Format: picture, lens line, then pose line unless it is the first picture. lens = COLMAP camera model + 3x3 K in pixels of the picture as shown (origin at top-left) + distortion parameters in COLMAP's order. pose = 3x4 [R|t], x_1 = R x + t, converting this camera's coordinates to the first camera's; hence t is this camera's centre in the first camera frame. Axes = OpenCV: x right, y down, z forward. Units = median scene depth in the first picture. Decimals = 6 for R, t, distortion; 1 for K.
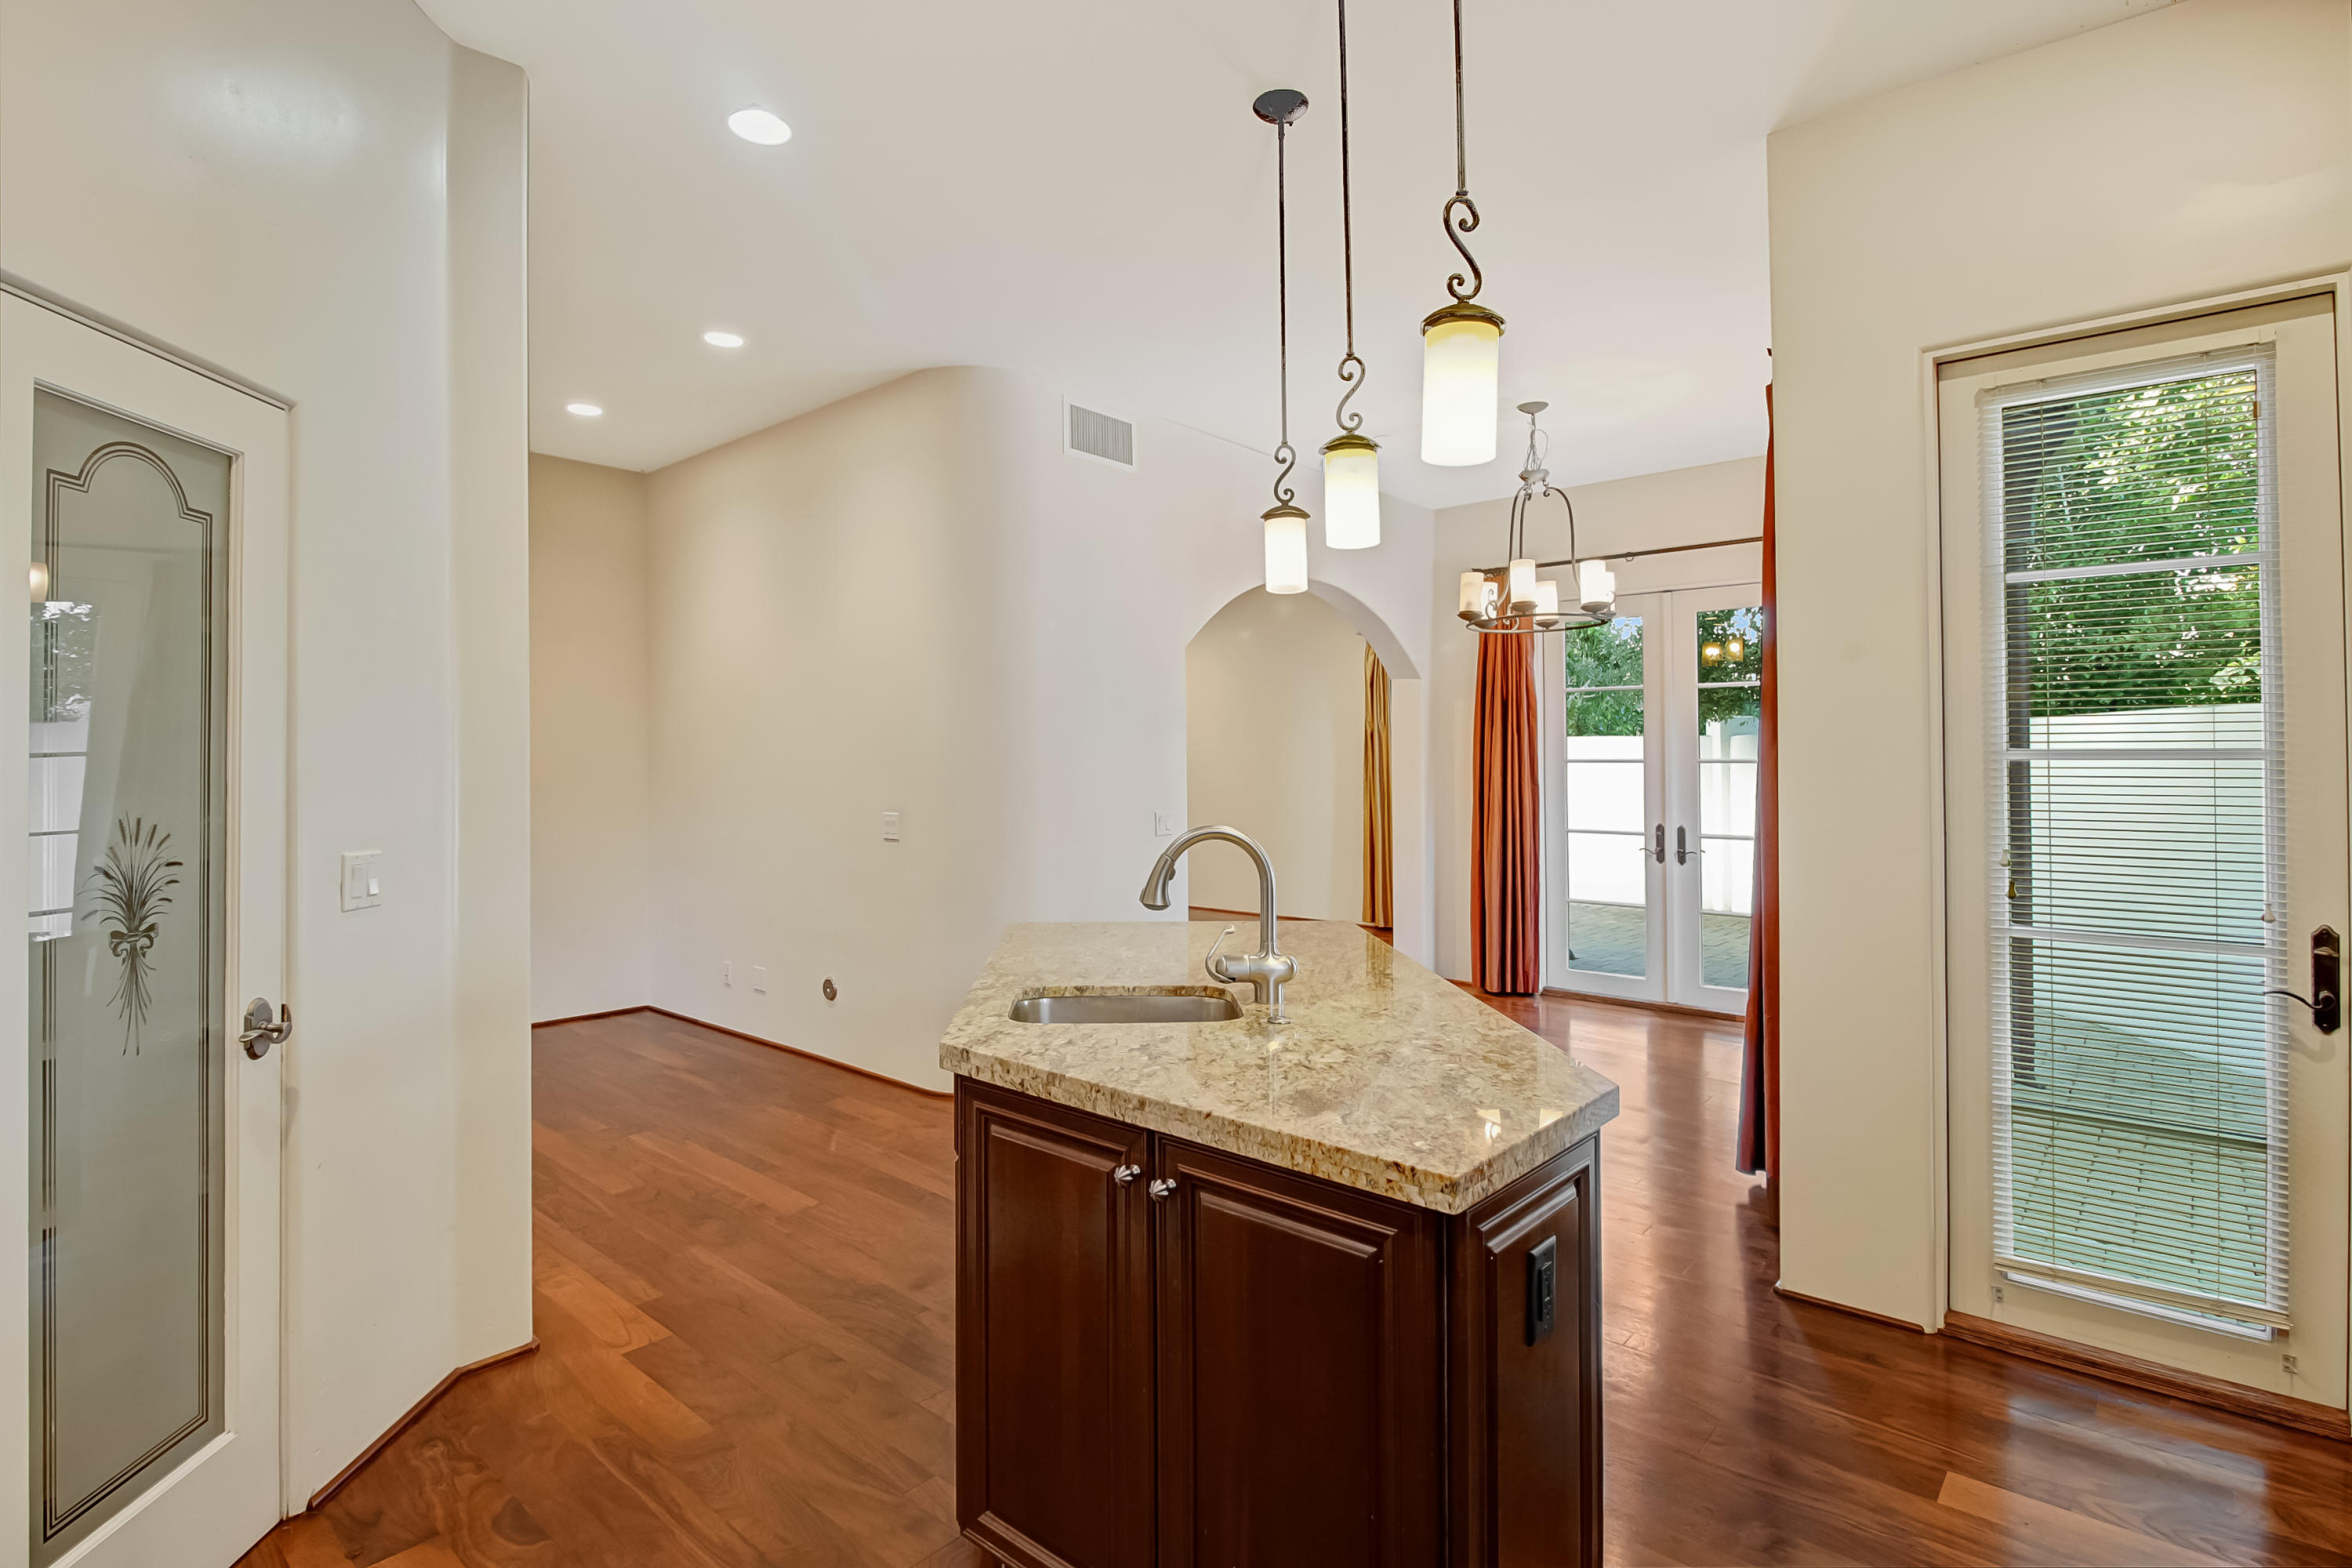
lens RADIAL K [[1169.8, 0, 1164.0], [0, 1169.8, 779.4], [0, 0, 1]] dist [-0.012942, -0.001666]
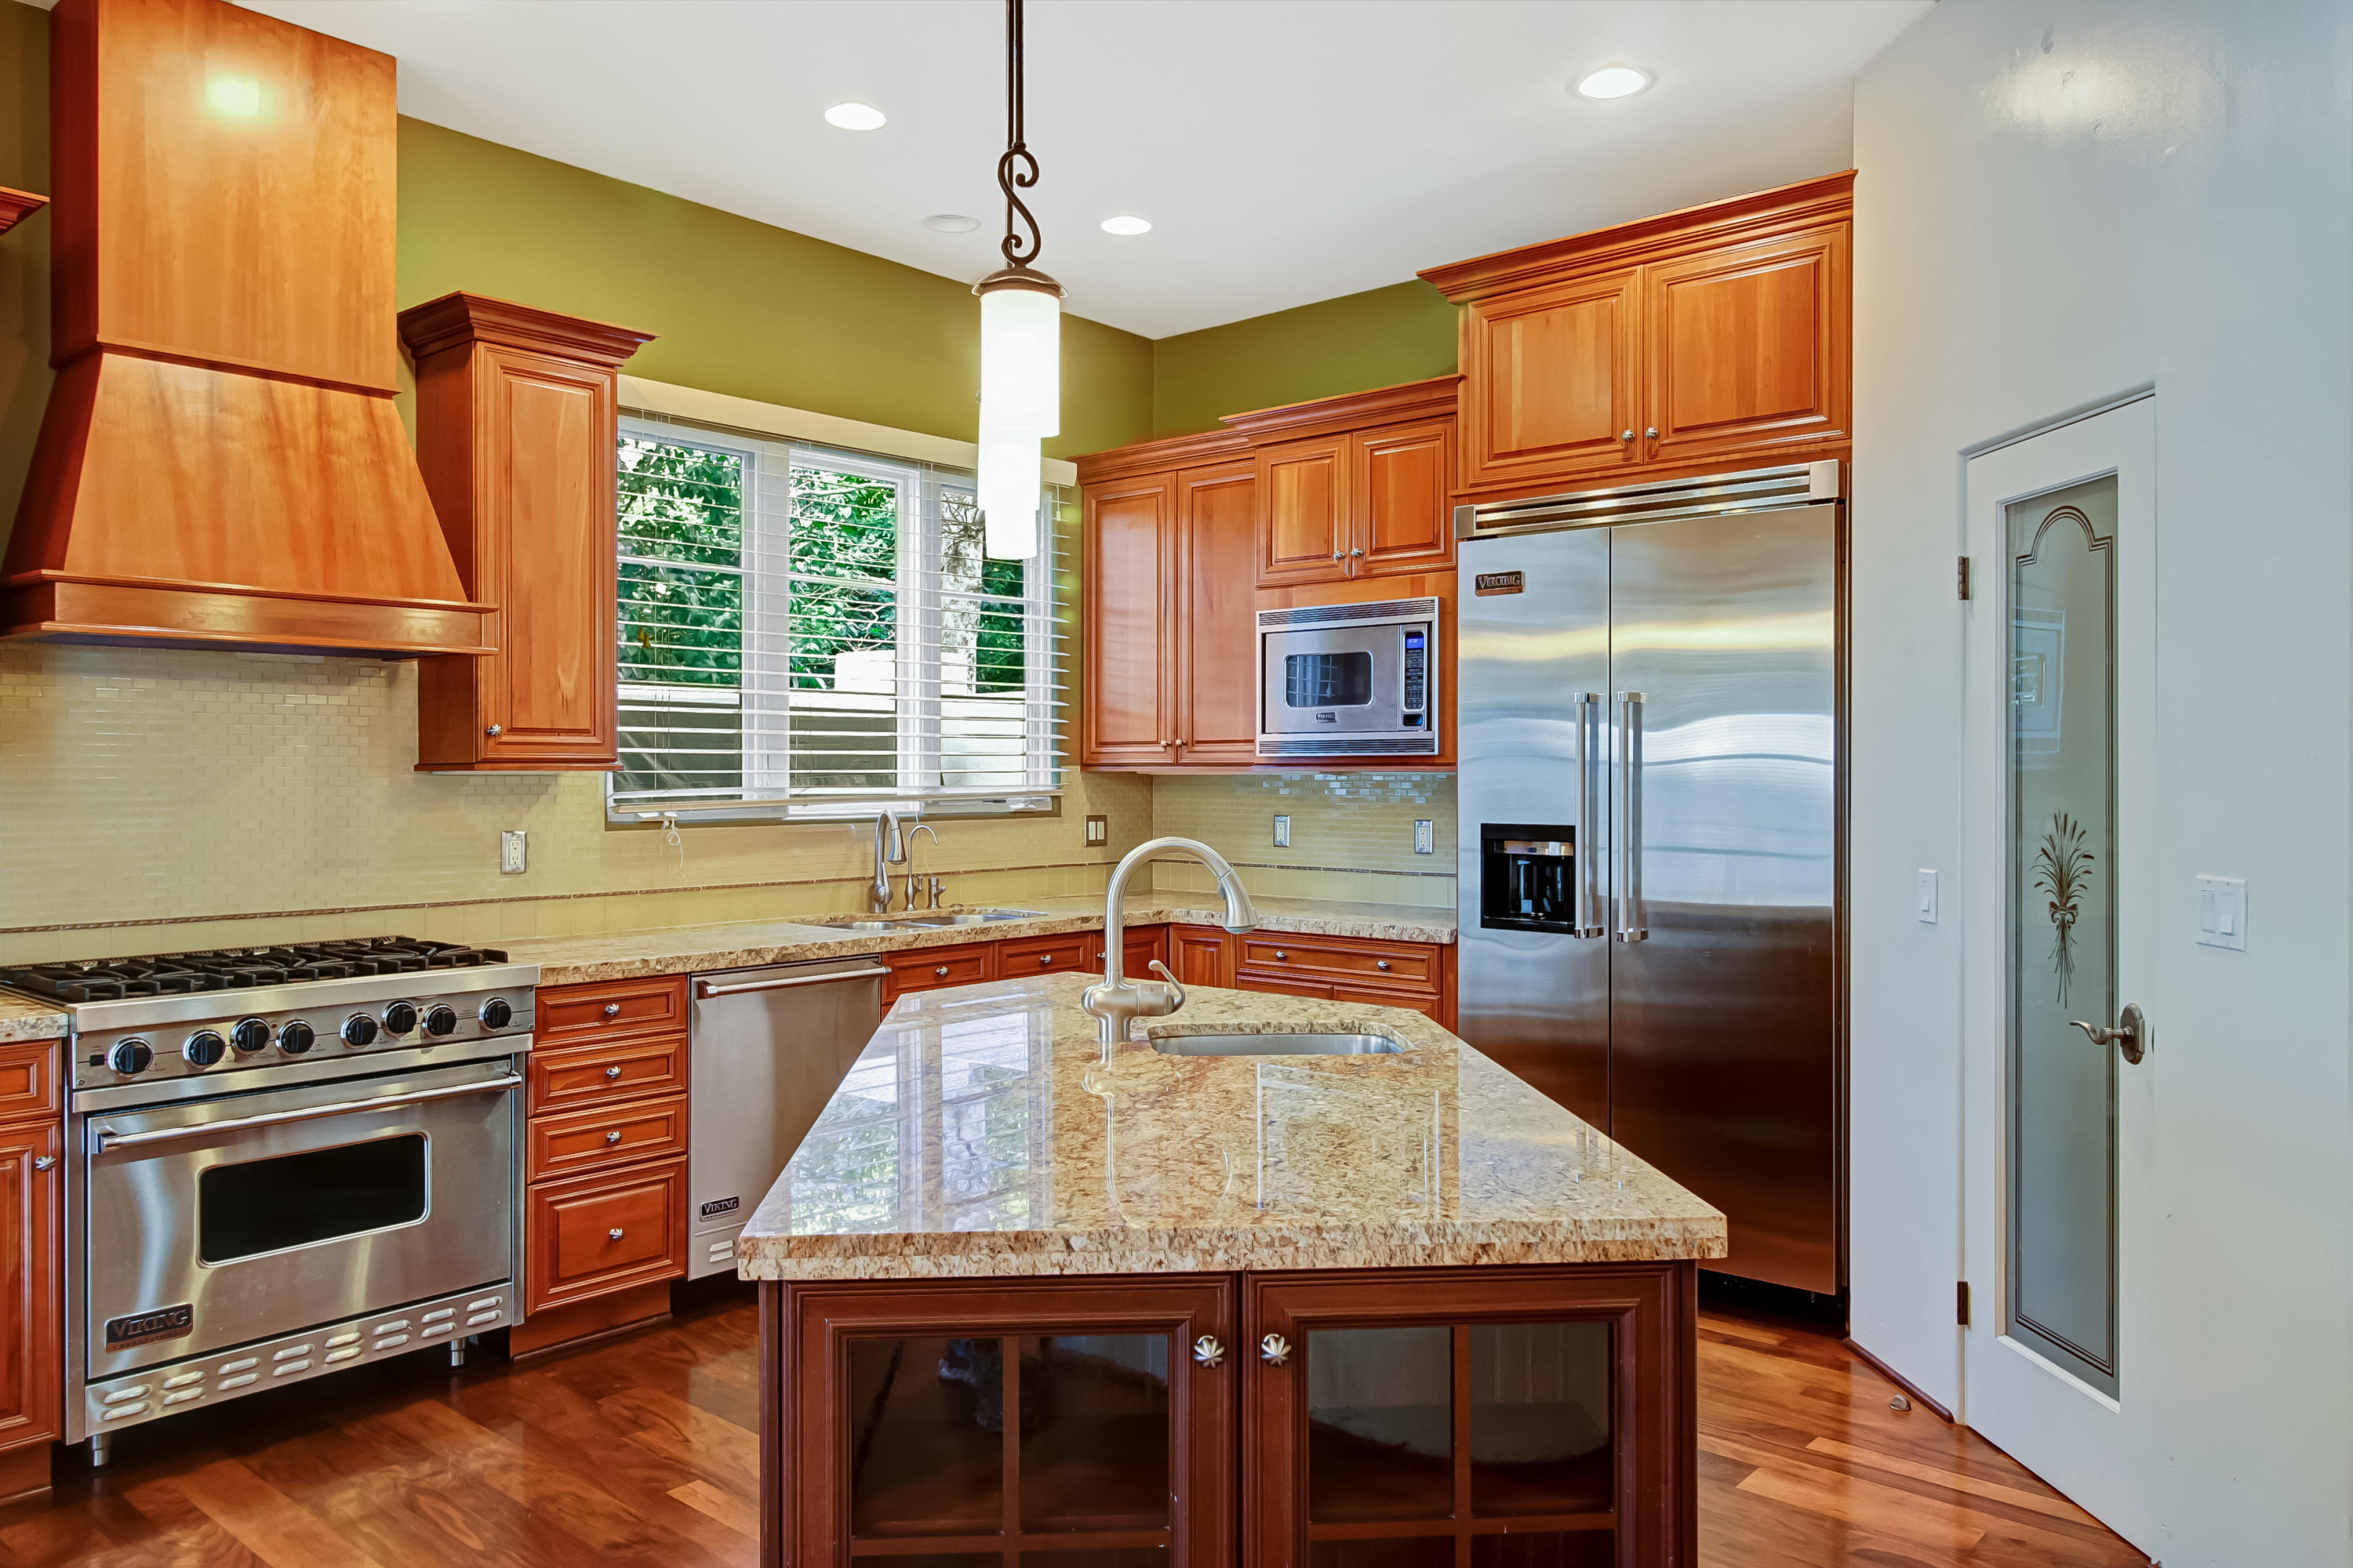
lens RADIAL K [[1619.5, 0, 1176.5], [0, 1619.5, 784.0], [0, 0, 1]] dist [-0.002054, 0.000380]
pose [[-0.999928, 0.000758, -0.011970, 0.060522], [0.000516, 0.999795, 0.020239, -0.028991], [0.011983, 0.020231, -0.999724, 2.372729]]
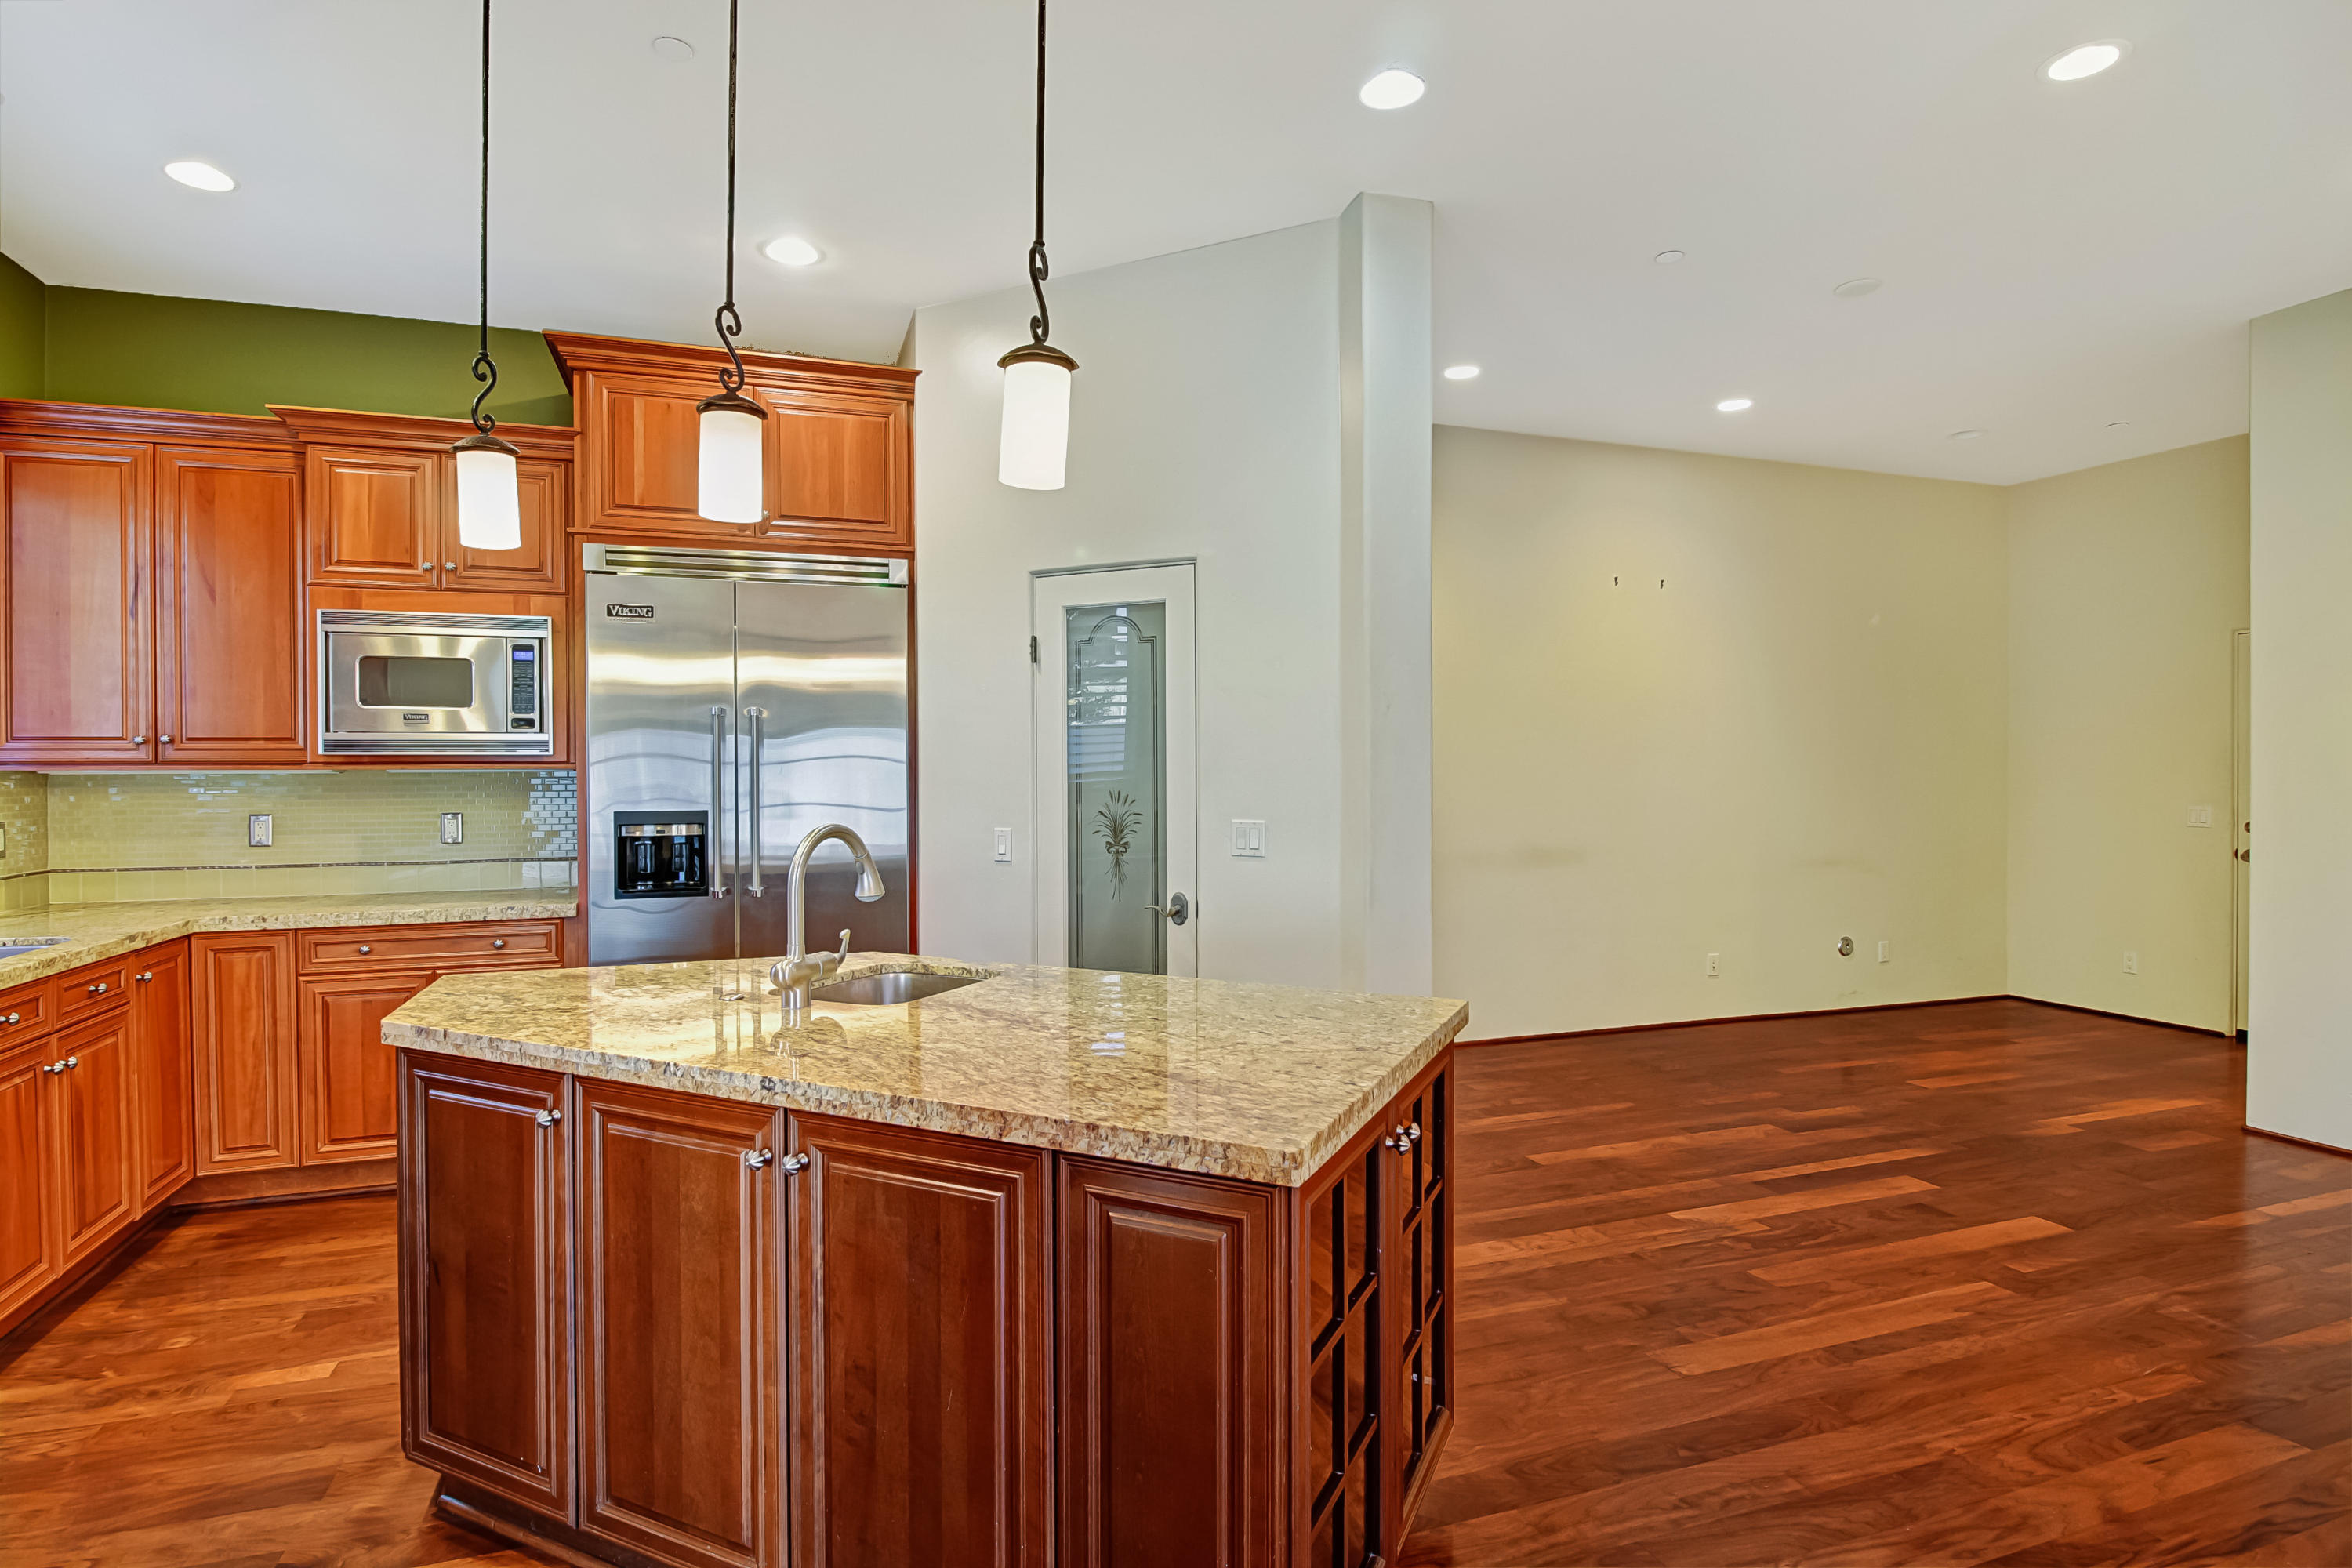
lens RADIAL K [[1169.8, 0, 1164.0], [0, 1169.8, 779.4], [0, 0, 1]] dist [-0.012942, -0.001666]
pose [[-0.490401, 0.011419, -0.871422, 0.840647], [-0.006657, 0.999836, 0.016848, -0.021459], [0.871472, 0.014063, -0.490244, 1.878698]]
